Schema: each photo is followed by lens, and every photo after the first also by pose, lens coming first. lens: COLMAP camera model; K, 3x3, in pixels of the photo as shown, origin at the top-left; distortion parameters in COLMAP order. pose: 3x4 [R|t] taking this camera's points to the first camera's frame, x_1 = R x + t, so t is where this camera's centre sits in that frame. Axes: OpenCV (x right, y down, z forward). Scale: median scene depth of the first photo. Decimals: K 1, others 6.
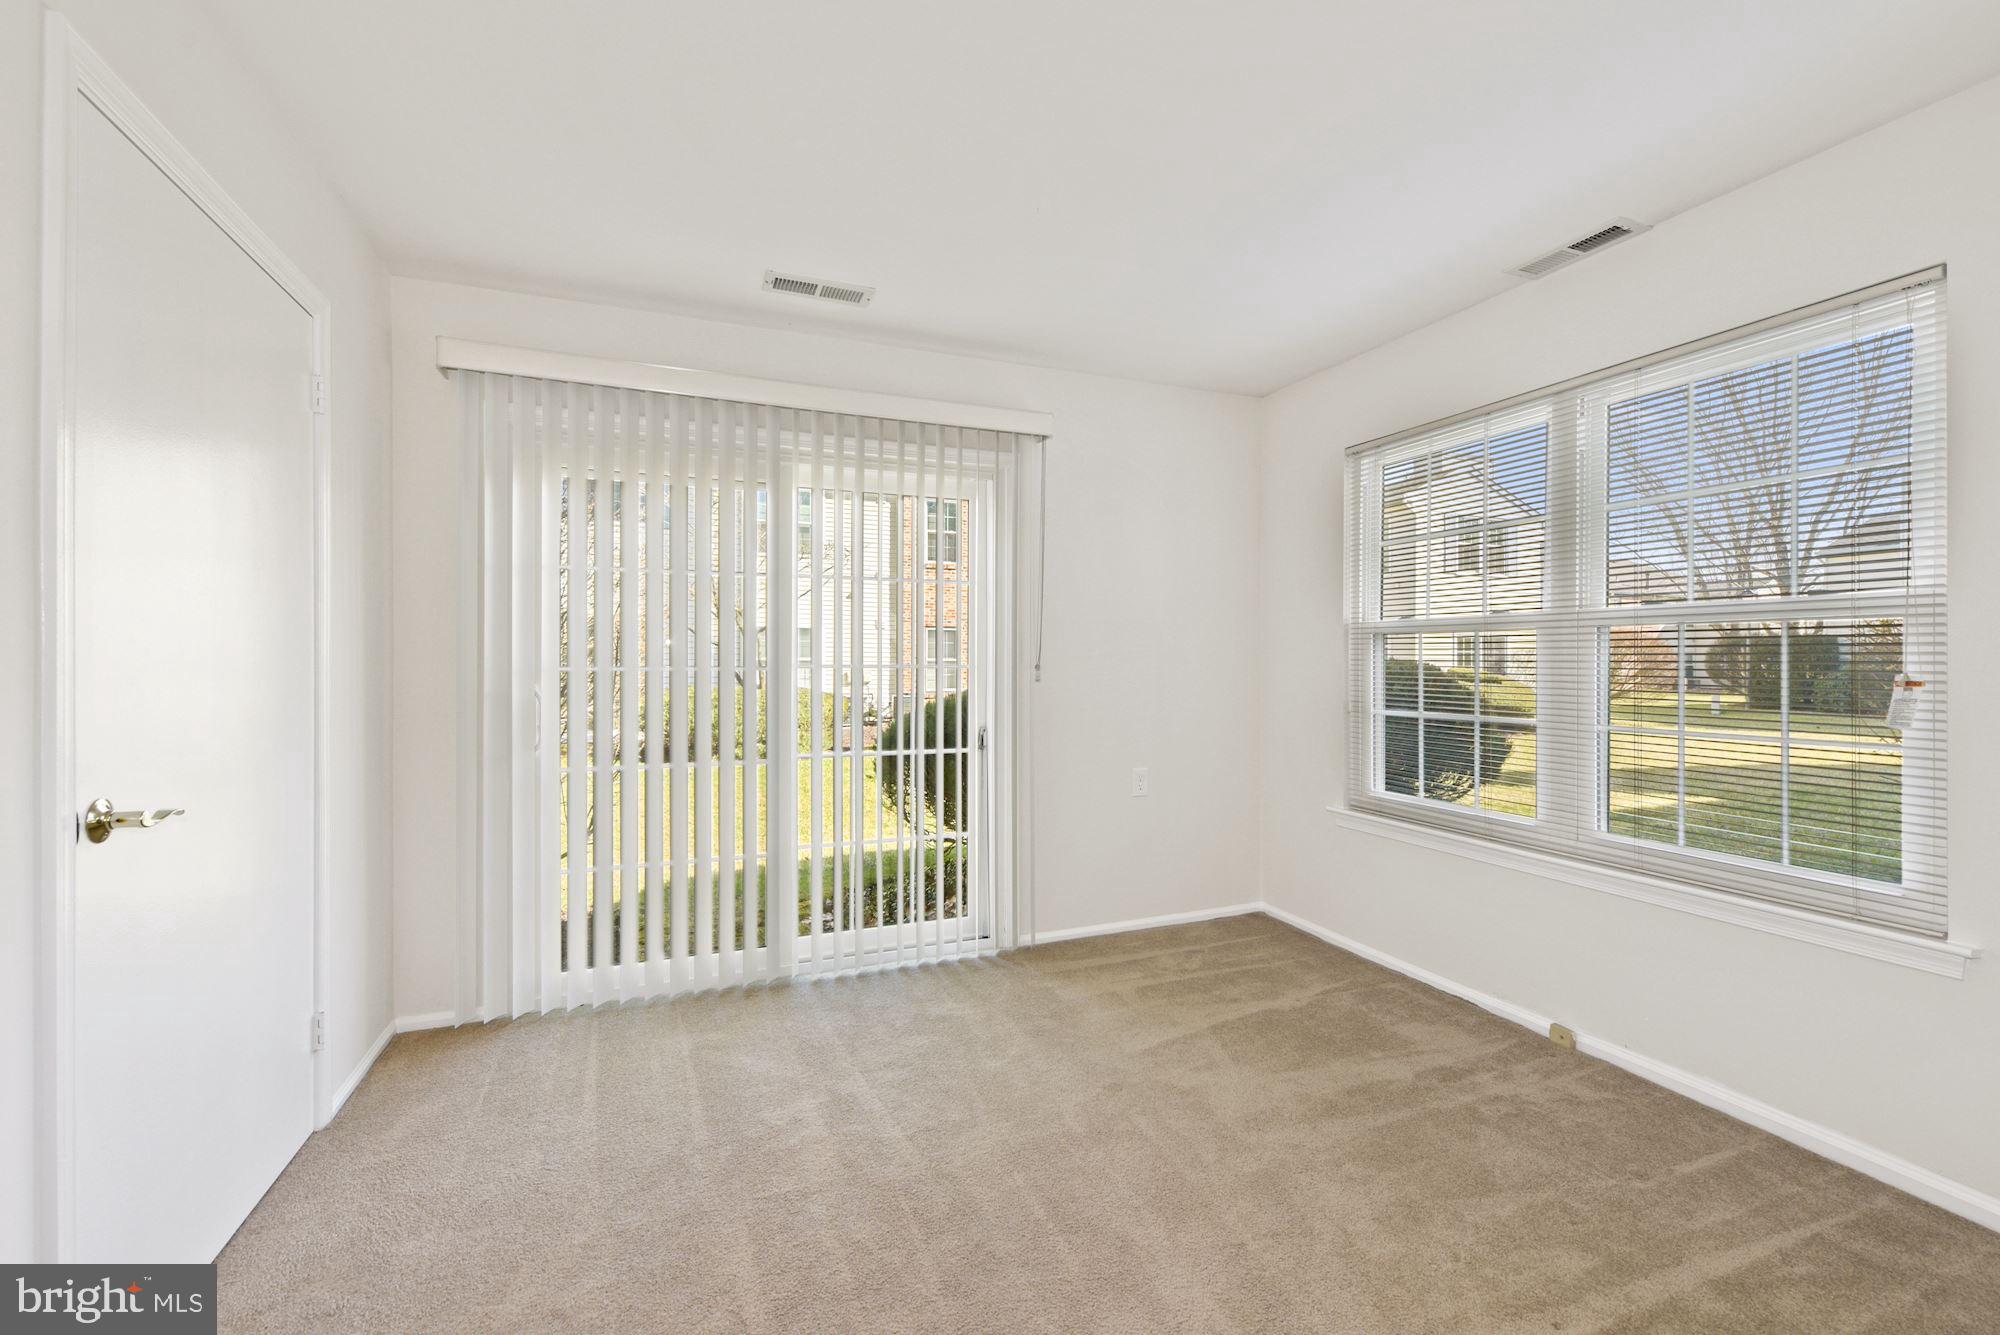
lens RADIAL K [[794.4, 0, 1000.0], [0, 794.4, 667.5], [0, 0, 1]] dist [0.001736, -0.000019]
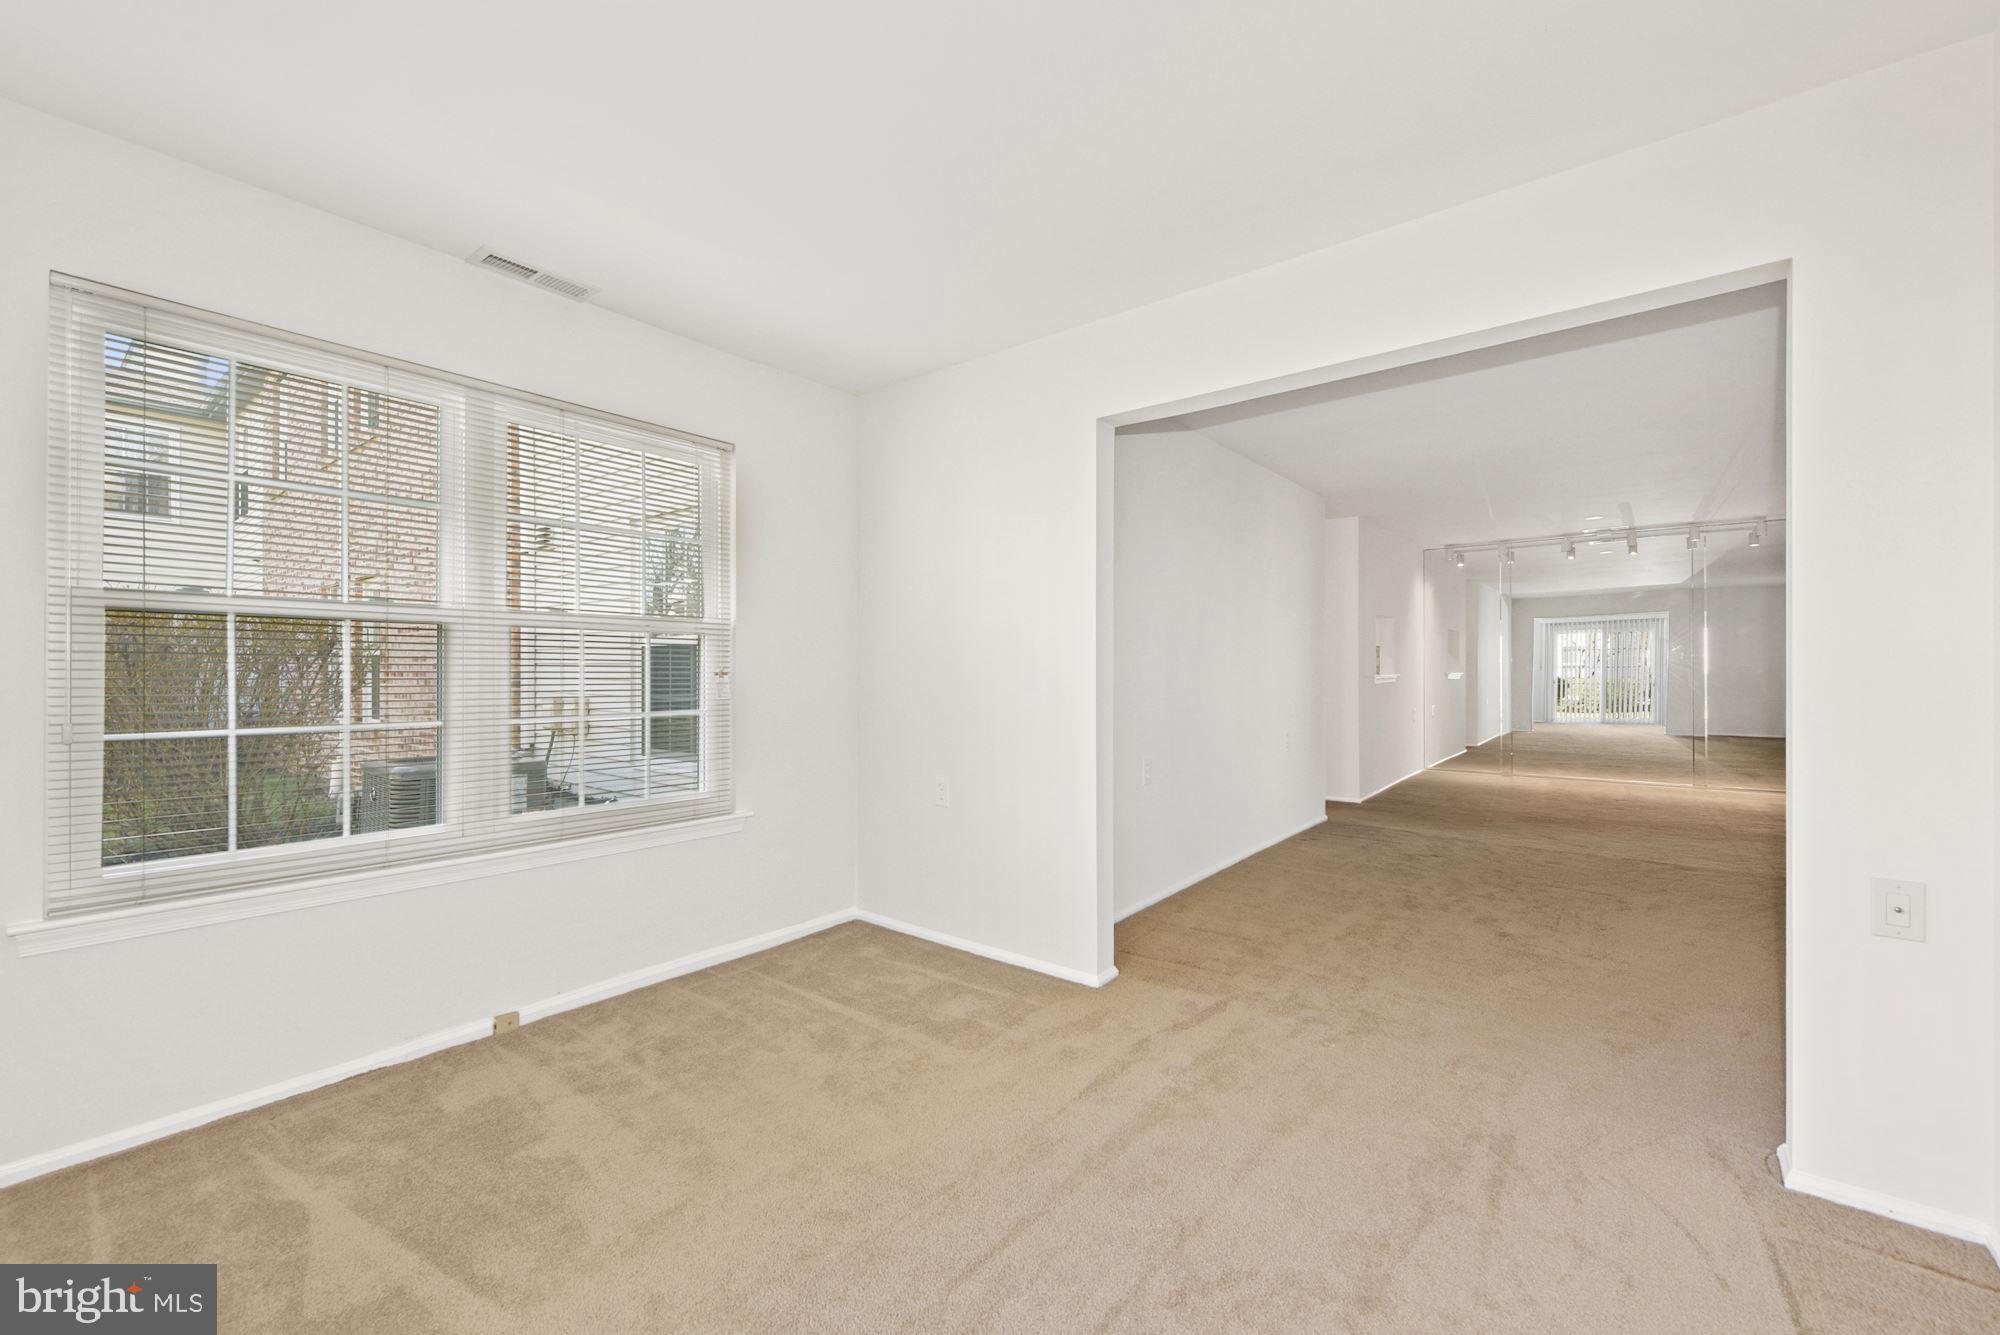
lens RADIAL K [[794.4, 0, 1000.0], [0, 794.4, 667.5], [0, 0, 1]] dist [0.001736, -0.000019]
pose [[-0.467904, 0.001581, 0.883778, -0.497626], [0.004400, 0.999990, 0.000541, 0.006190], [-0.883768, 0.004142, -0.467907, 0.913276]]
